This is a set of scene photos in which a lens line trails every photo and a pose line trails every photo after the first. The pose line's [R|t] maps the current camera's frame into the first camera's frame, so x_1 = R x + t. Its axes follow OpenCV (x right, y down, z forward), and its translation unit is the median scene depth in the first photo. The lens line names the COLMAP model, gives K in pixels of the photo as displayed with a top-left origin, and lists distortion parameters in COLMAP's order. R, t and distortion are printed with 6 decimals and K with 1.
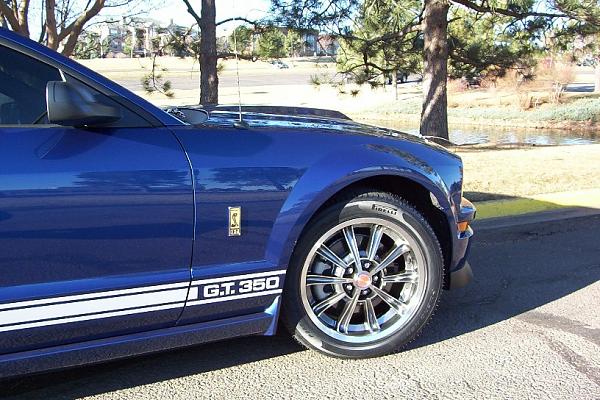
lens RADIAL K [[643.8, 0, 300.0], [0, 643.8, 200.0], [0, 0, 1]] dist [-0.169075, 0.181140]
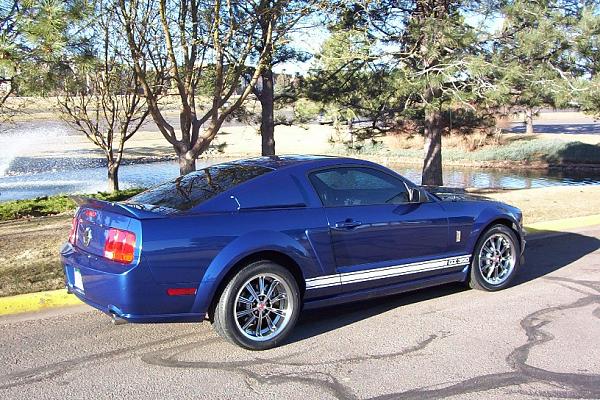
lens RADIAL K [[643.8, 0, 300.0], [0, 643.8, 200.0], [0, 0, 1]] dist [-0.169075, 0.181140]
pose [[0.994336, -0.011398, 0.105668, -0.360095], [0.016878, 0.998551, -0.051105, 0.002176], [-0.104932, 0.052599, 0.993087, -0.552339]]
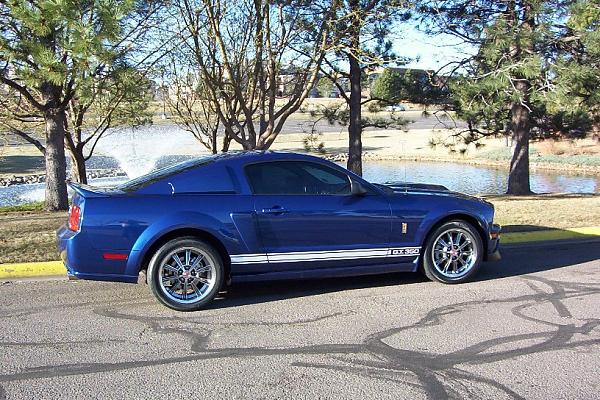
lens RADIAL K [[643.8, 0, 300.0], [0, 643.8, 200.0], [0, 0, 1]] dist [-0.169075, 0.181140]
pose [[0.984173, 0.017817, -0.176310, -0.019738], [-0.028206, 0.997999, -0.056598, 0.028460], [0.174949, 0.060675, 0.982706, -0.657178]]
